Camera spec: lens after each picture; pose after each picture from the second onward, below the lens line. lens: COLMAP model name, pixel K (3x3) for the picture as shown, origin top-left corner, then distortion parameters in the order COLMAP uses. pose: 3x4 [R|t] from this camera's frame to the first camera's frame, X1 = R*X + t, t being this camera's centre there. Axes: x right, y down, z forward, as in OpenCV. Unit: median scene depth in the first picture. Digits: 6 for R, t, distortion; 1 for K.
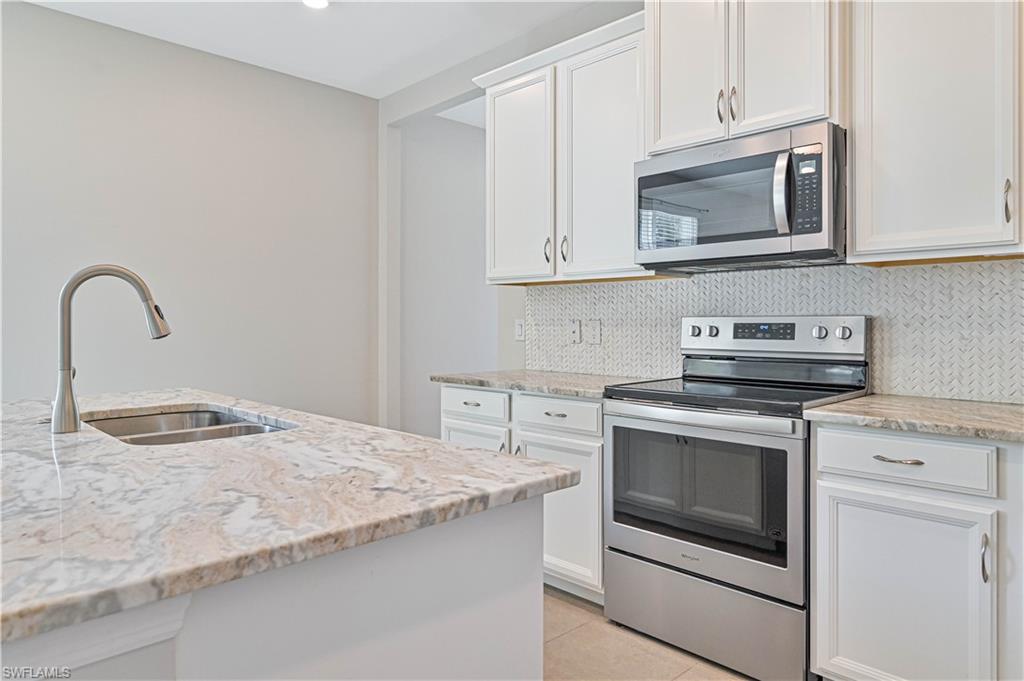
lens RADIAL K [[660.7, 0, 512.3], [0, 660.7, 325.7], [0, 0, 1]] dist [0.023543, 0.000015]
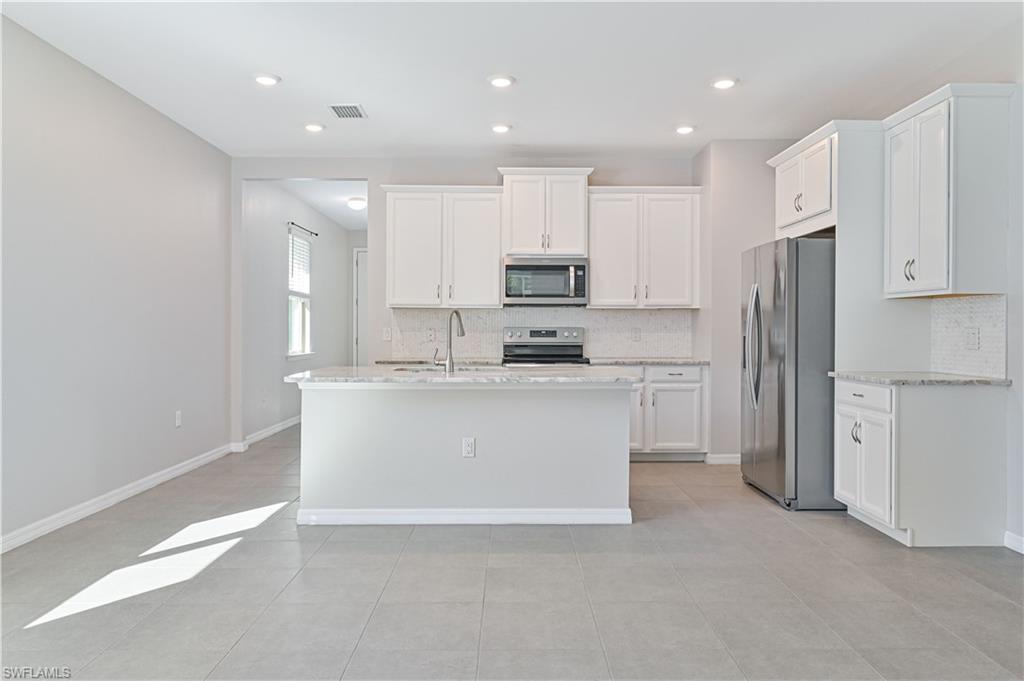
lens RADIAL K [[718.9, 0, 511.8], [0, 718.9, 330.1], [0, 0, 1]] dist [-0.002446, -0.000435]
pose [[0.694581, 0.000292, 0.719414, -1.568342], [0.000783, 0.999999, -0.001162, -0.001745], [-0.719414, 0.001370, 0.694580, -0.703461]]
